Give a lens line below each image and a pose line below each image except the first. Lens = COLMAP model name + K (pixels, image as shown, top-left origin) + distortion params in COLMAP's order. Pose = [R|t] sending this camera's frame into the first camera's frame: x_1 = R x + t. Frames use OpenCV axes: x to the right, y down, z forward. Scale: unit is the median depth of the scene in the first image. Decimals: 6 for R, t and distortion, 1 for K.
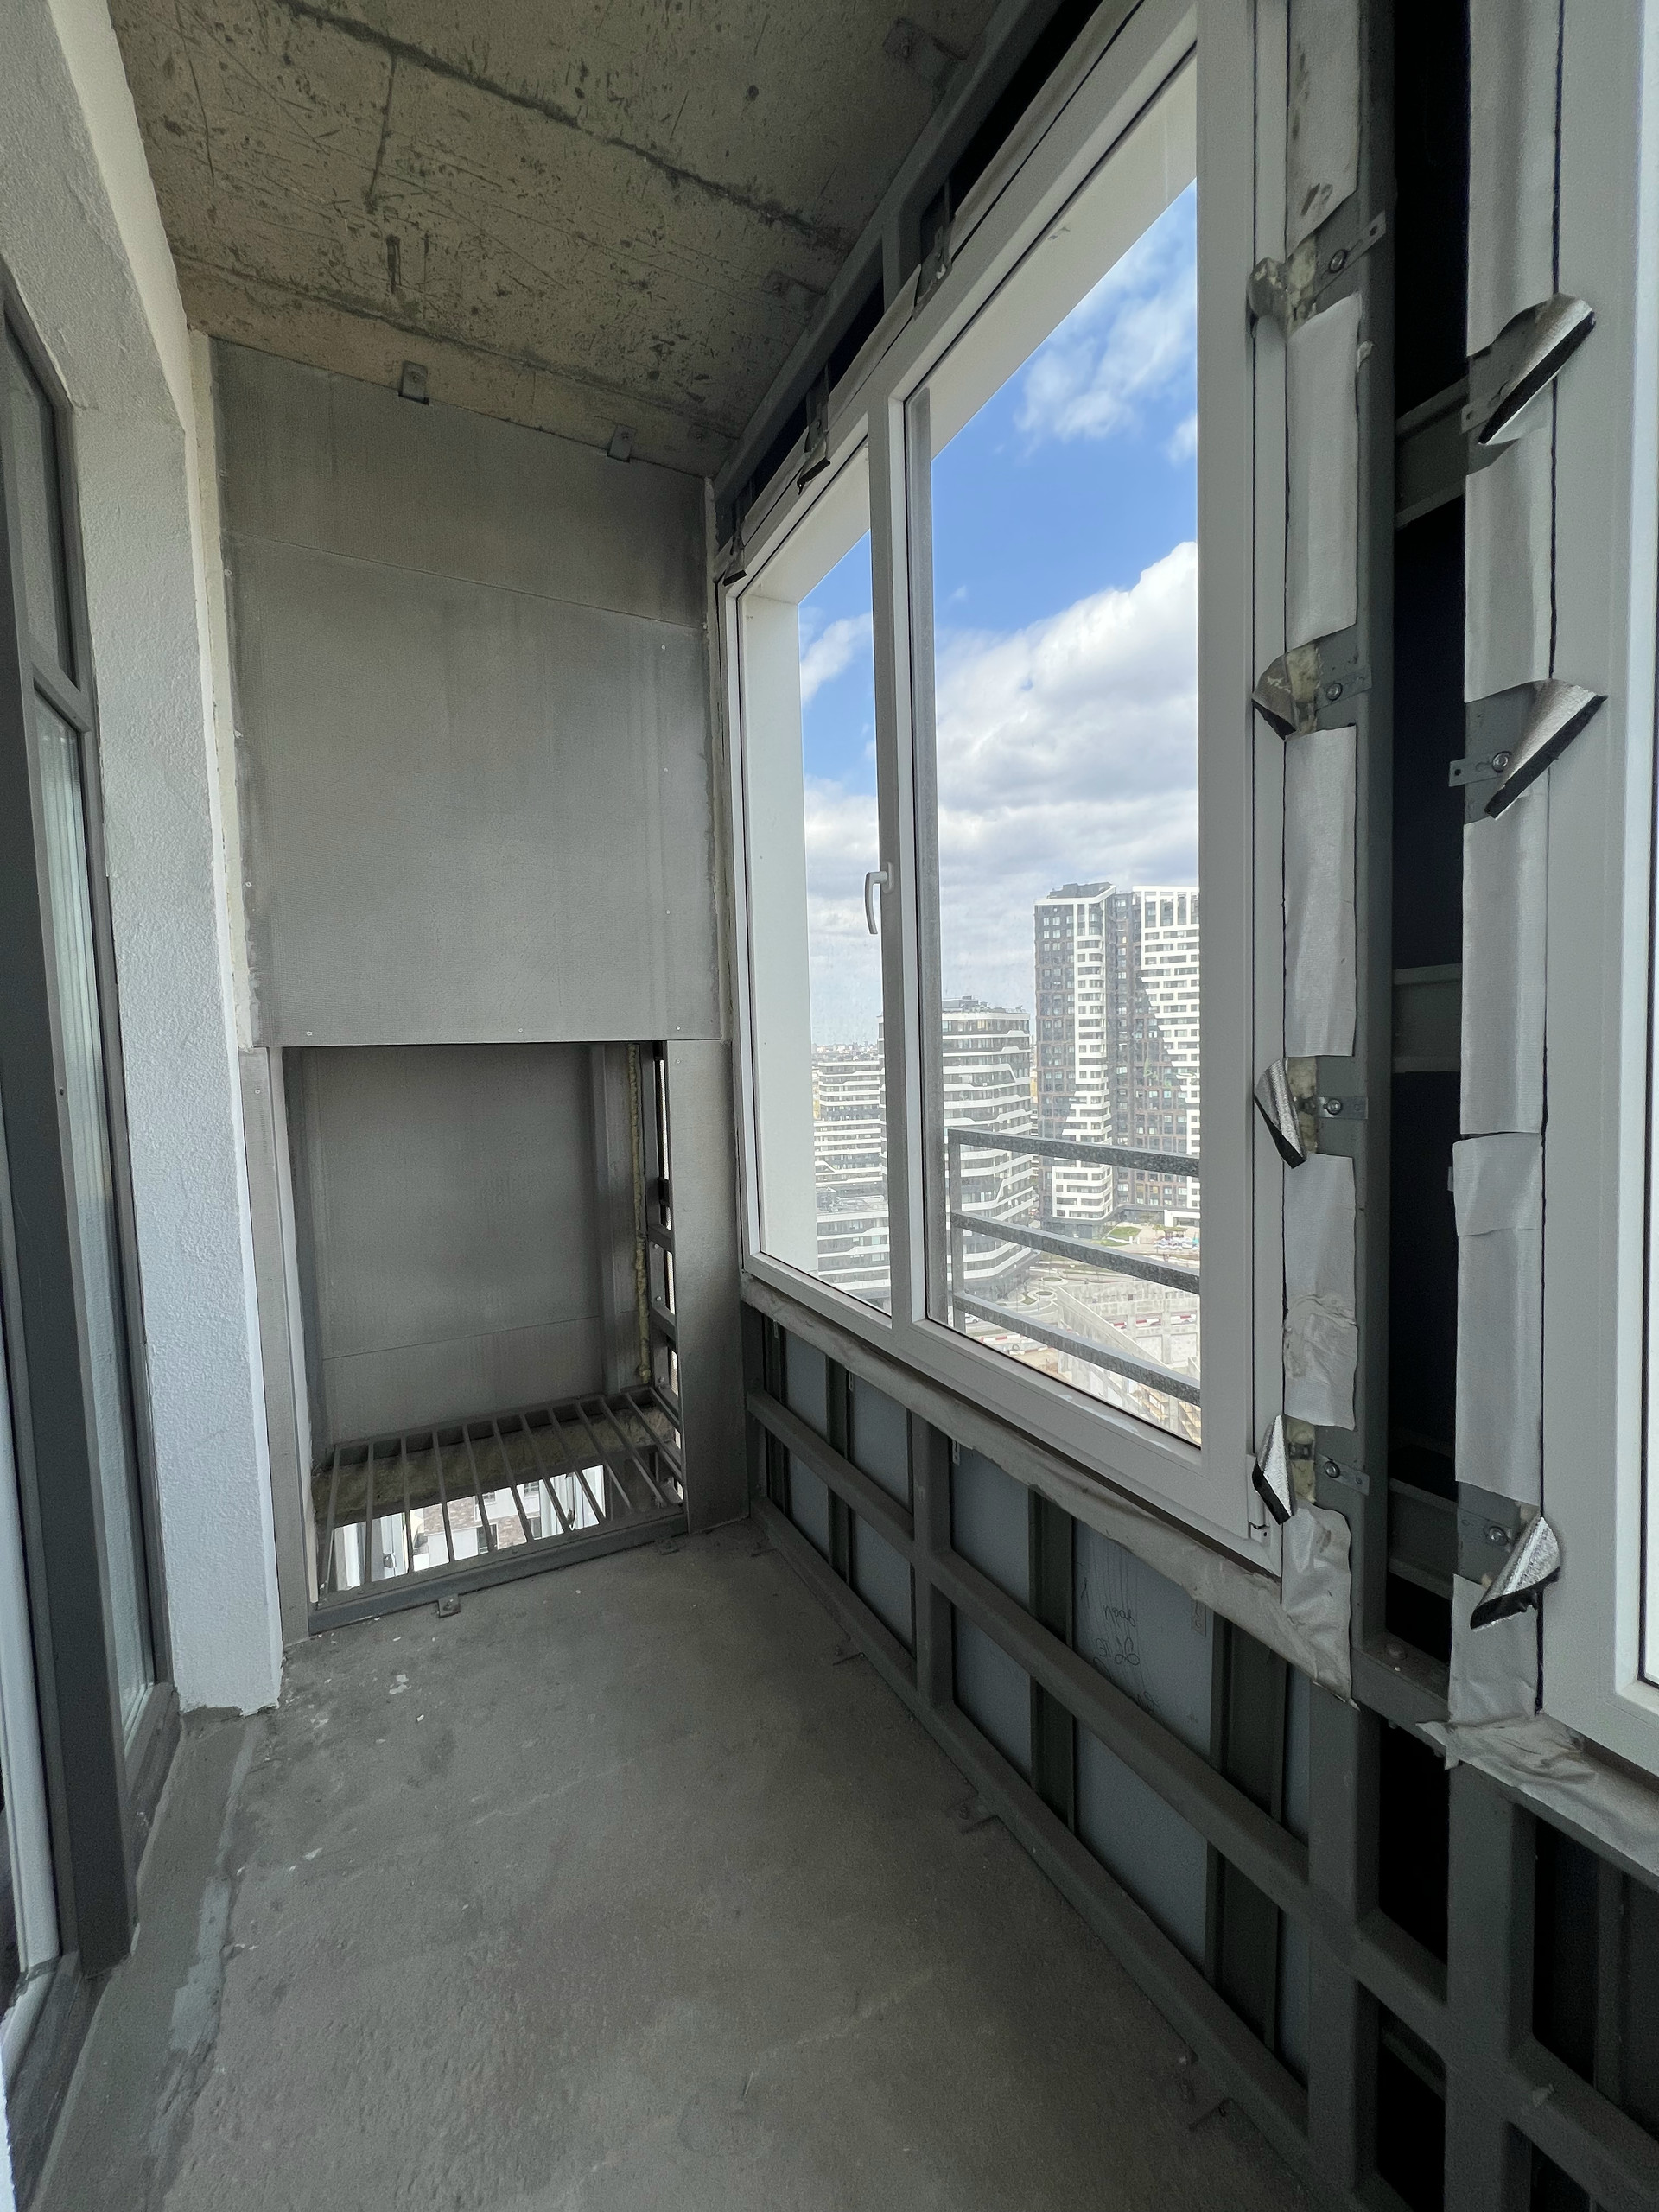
lens RADIAL K [[876.4, 0, 829.5], [0, 876.4, 1106.0], [0, 0, 1]] dist [0.000775, 0.000171]
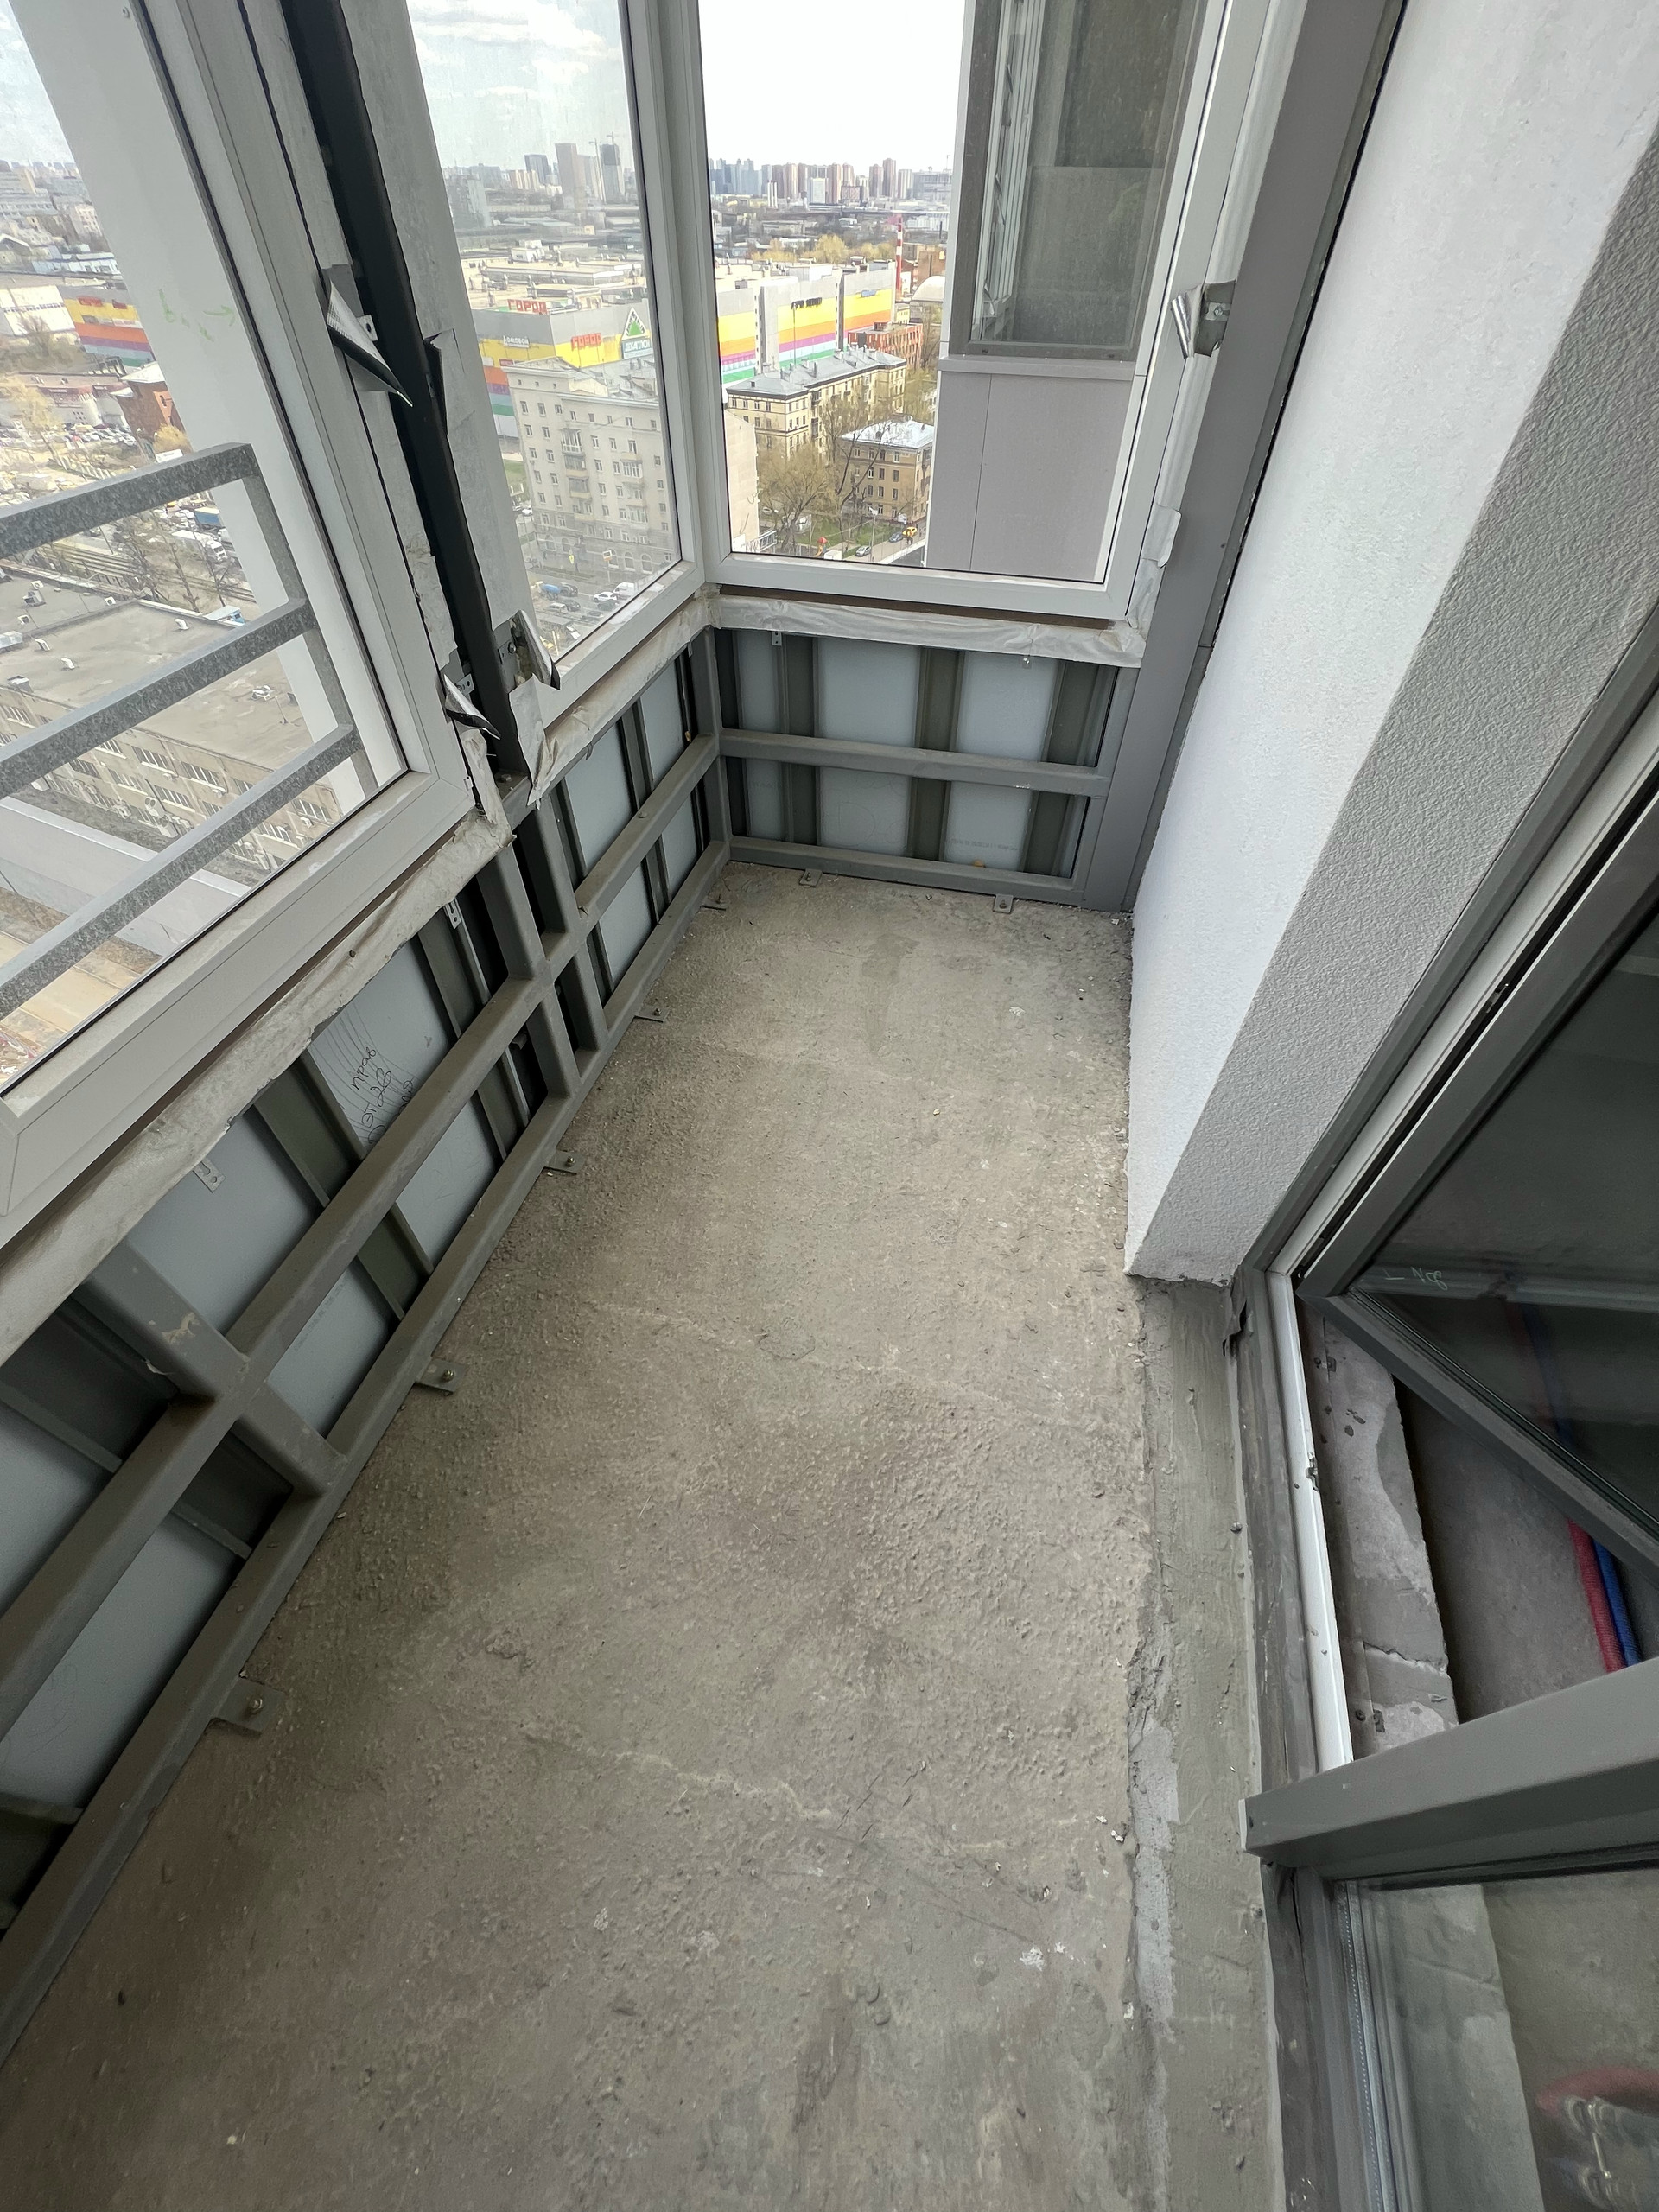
lens RADIAL K [[876.4, 0, 829.5], [0, 876.4, 1106.0], [0, 0, 1]] dist [0.000775, 0.000171]
pose [[-0.747709, -0.465076, 0.473957, -0.541904], [0.056258, 0.666829, 0.743084, -0.081403], [-0.661639, 0.582275, -0.472430, 1.151156]]
